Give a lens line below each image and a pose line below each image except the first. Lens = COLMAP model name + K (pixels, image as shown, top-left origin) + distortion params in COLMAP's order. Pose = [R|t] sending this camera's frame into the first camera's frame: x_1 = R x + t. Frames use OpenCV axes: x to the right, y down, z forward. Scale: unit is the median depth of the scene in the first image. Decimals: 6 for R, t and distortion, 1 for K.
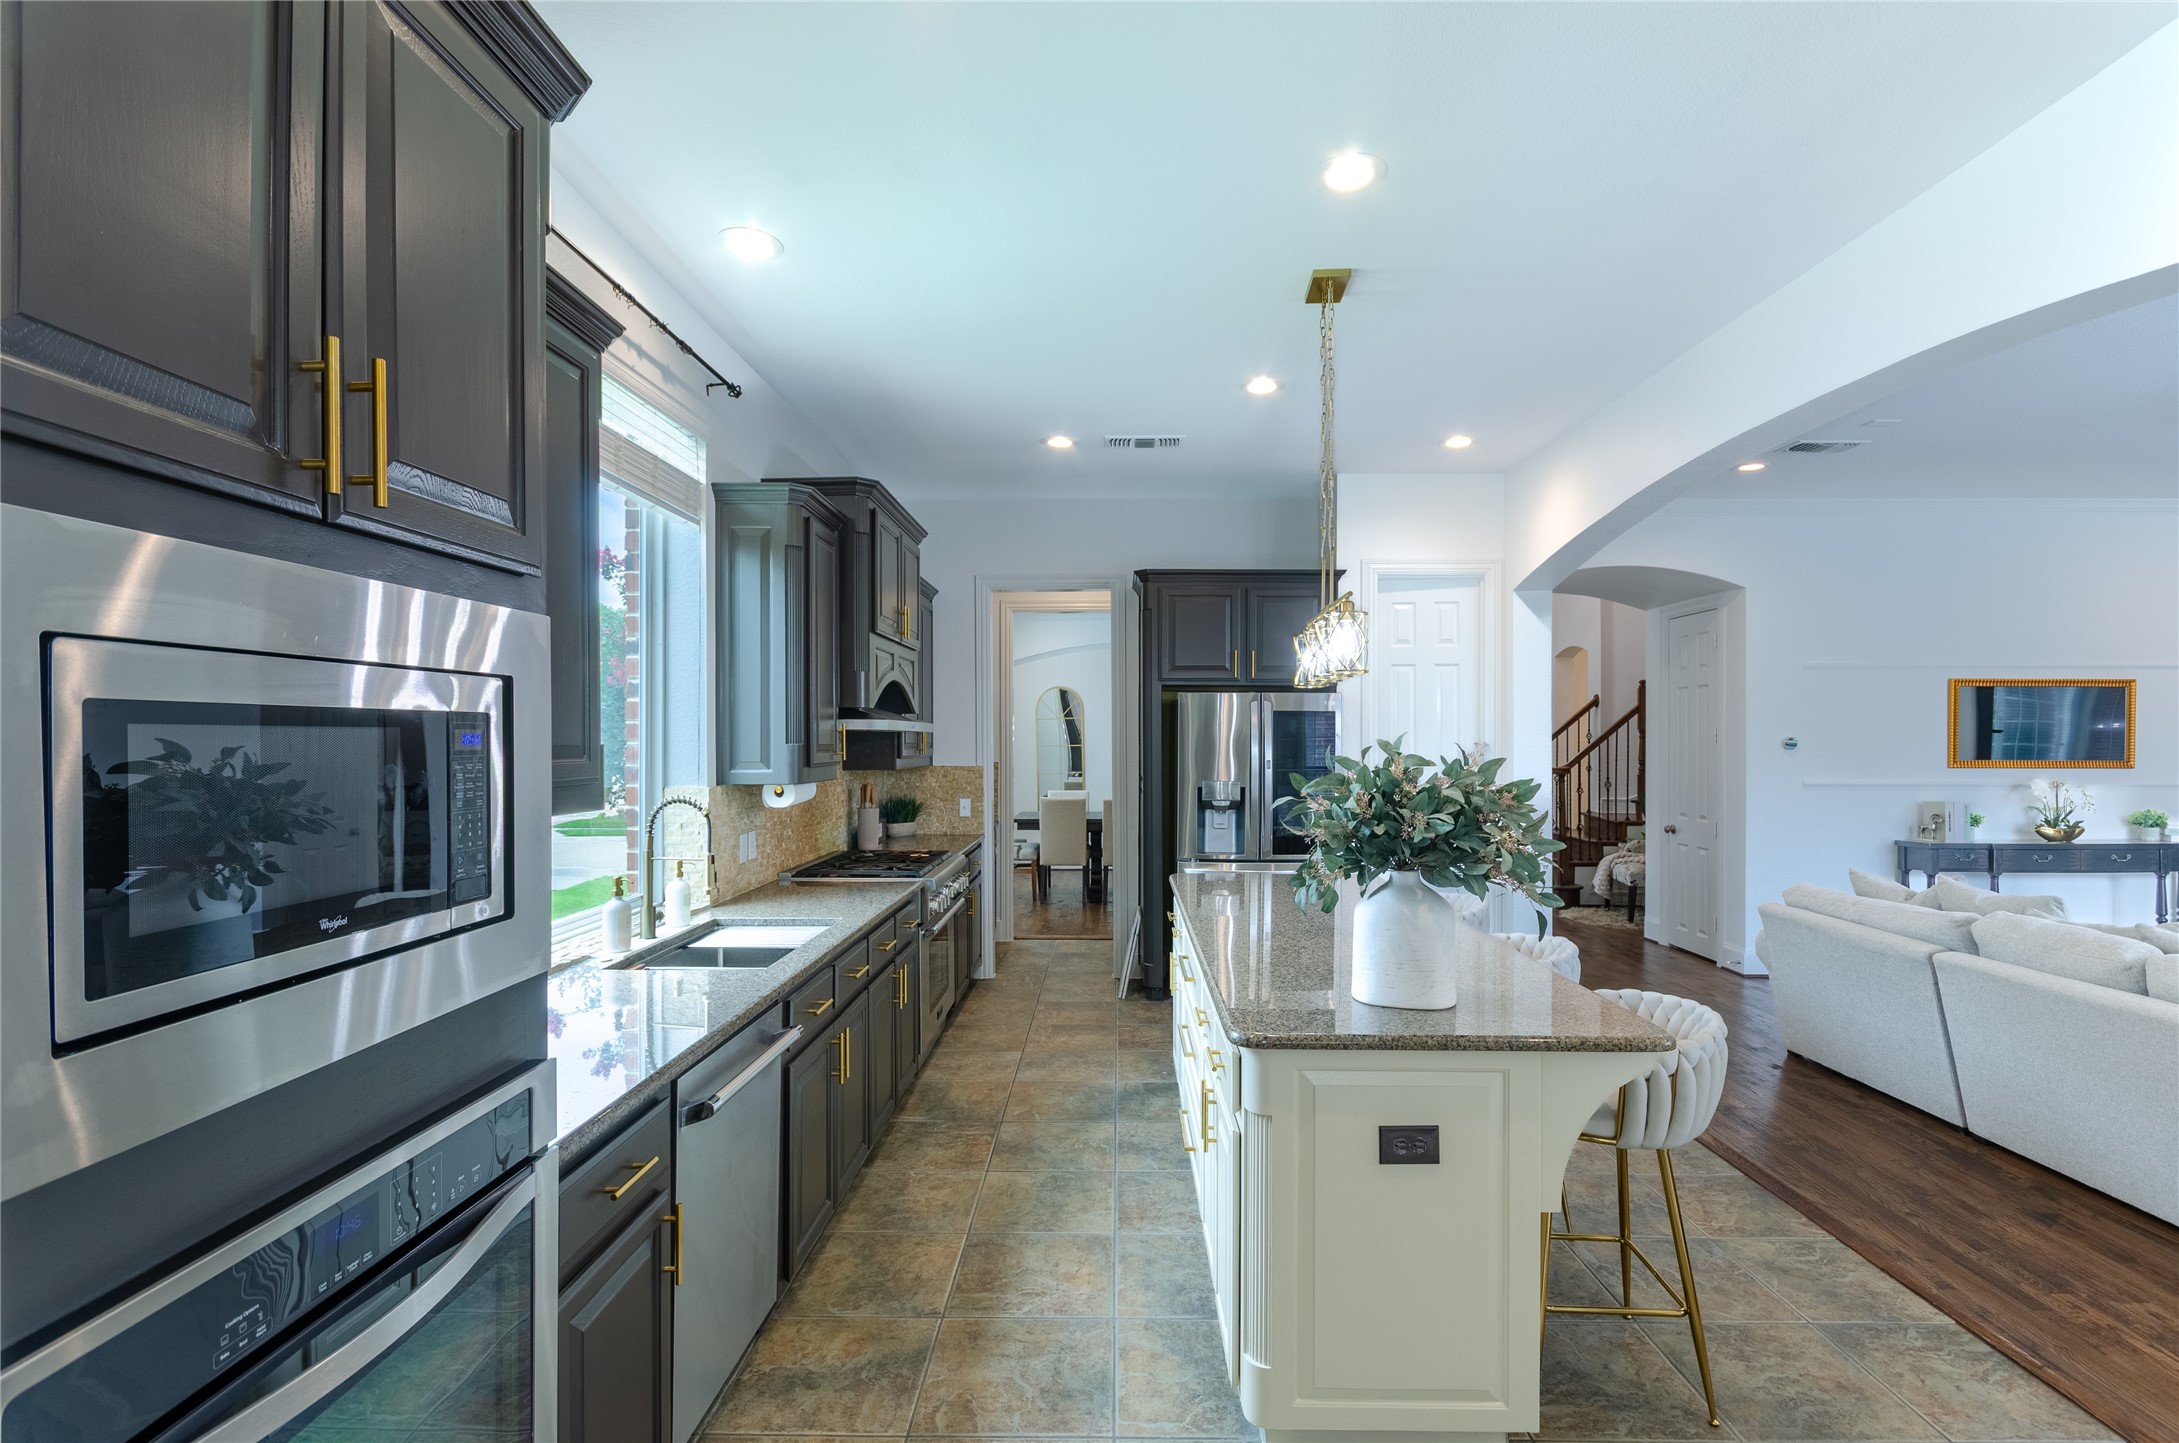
lens RADIAL K [[1015.6, 0, 1087.5], [0, 1015.6, 736.1], [0, 0, 1]] dist [-0.000230, 0.000112]
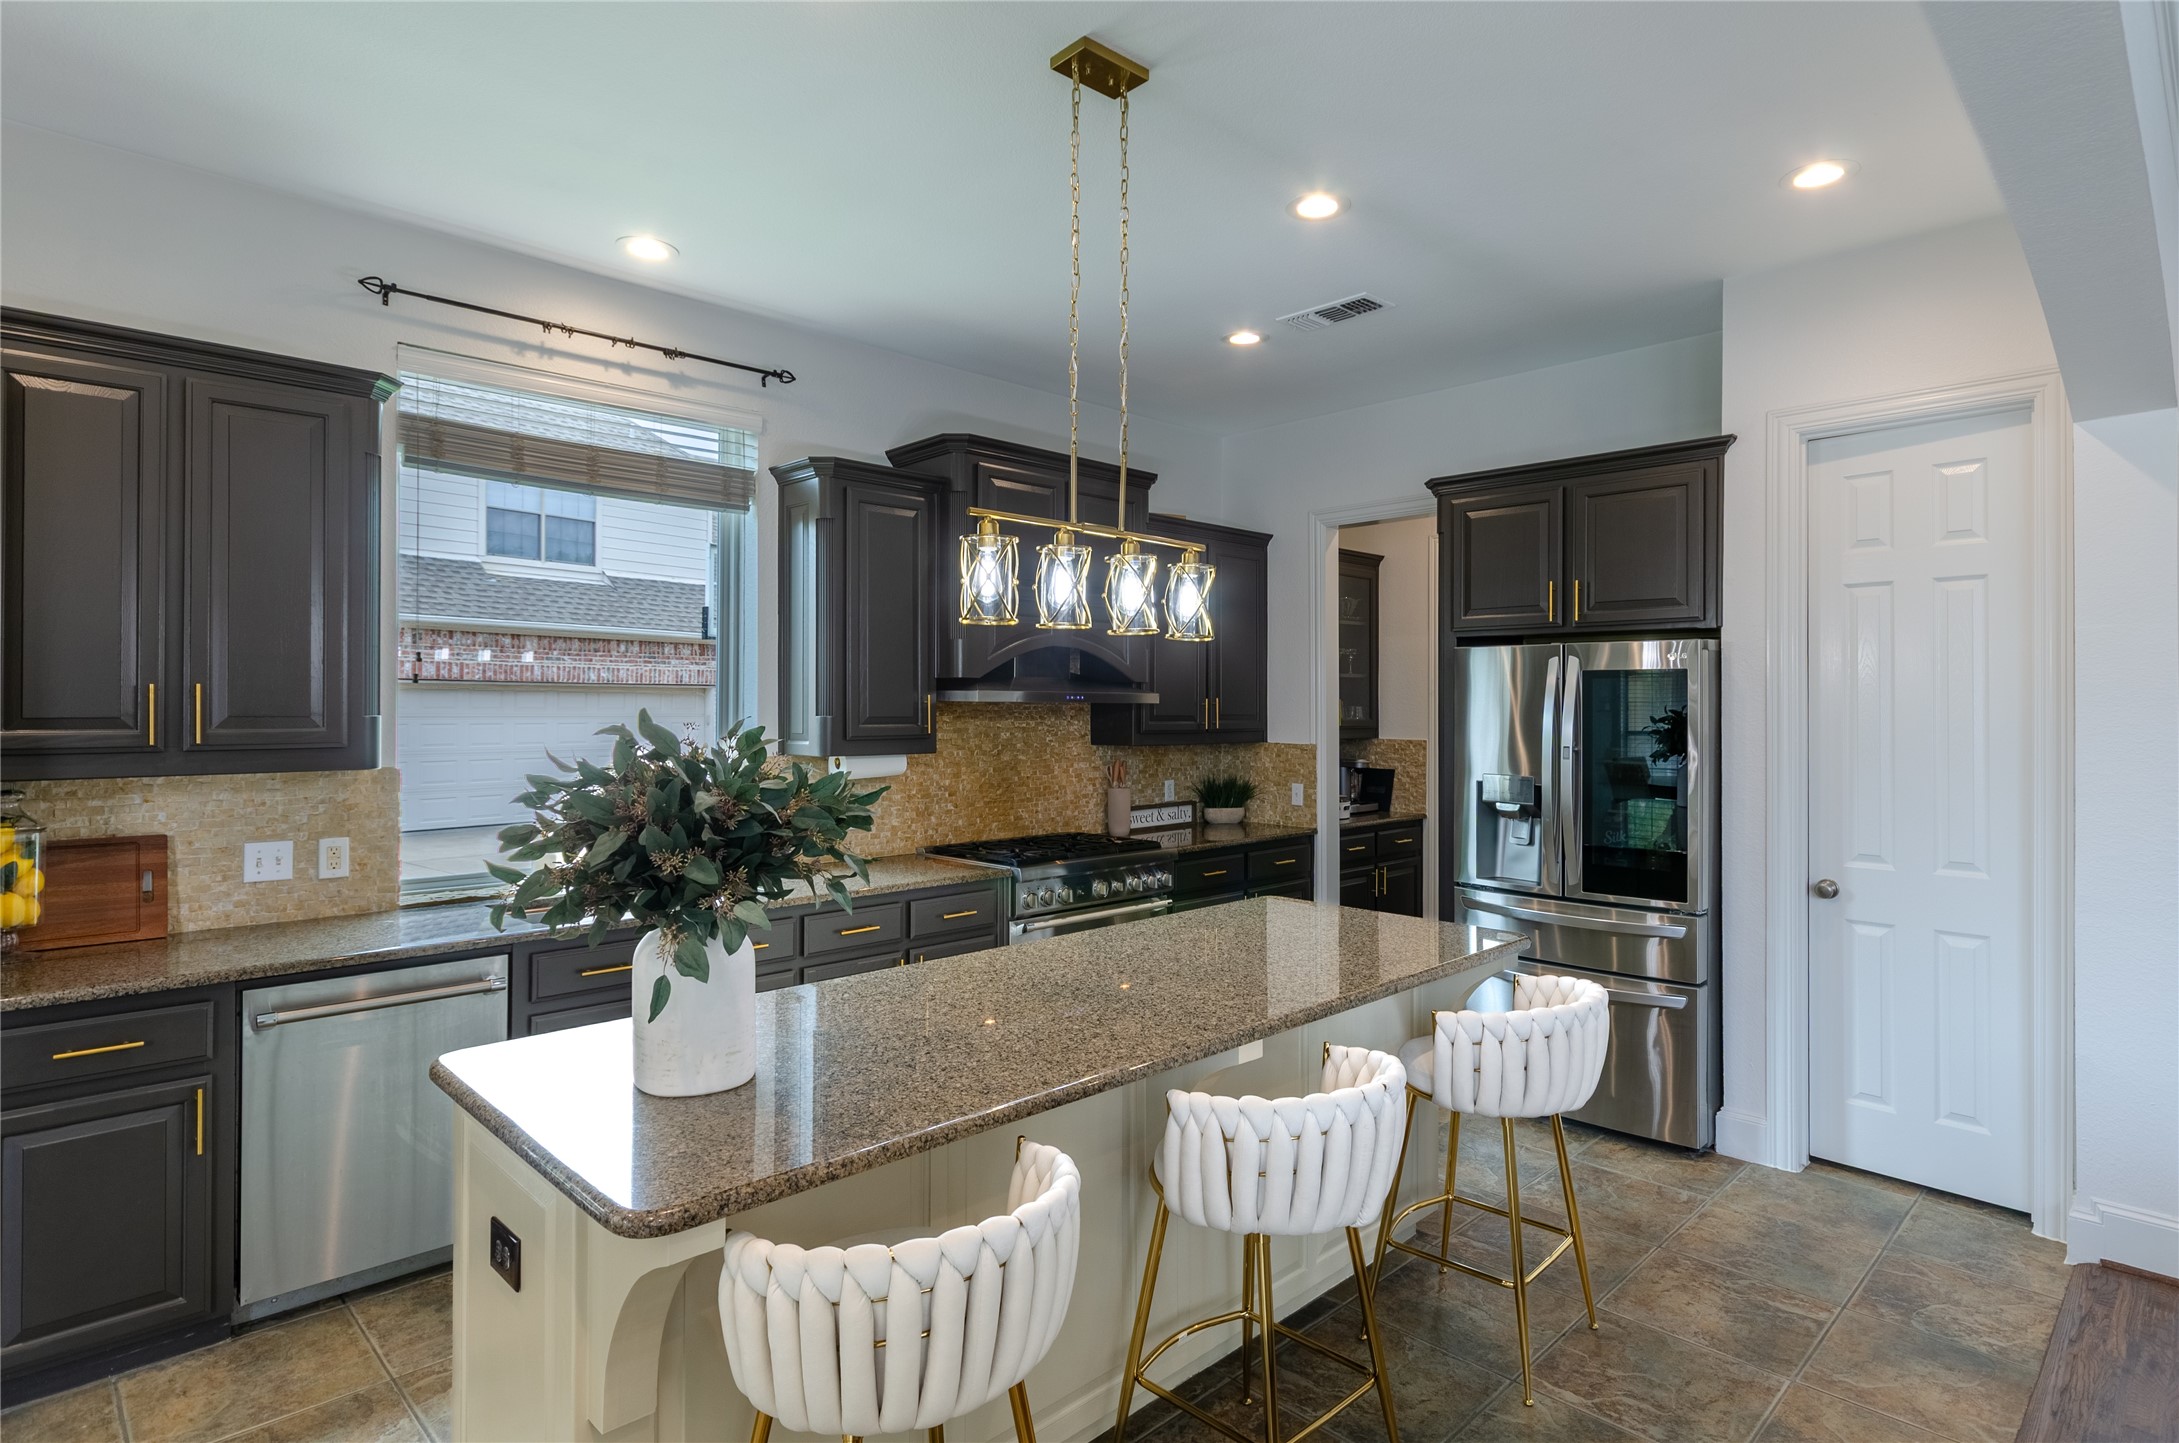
lens RADIAL K [[1144.9, 0, 1089.5], [0, 1144.9, 721.5], [0, 0, 1]] dist [0.002635, 0.000236]
pose [[0.727927, 0.007764, -0.685610, 0.443653], [-0.001920, 0.999955, 0.009286, 0.003098], [0.685652, -0.005443, 0.727909, 0.229730]]
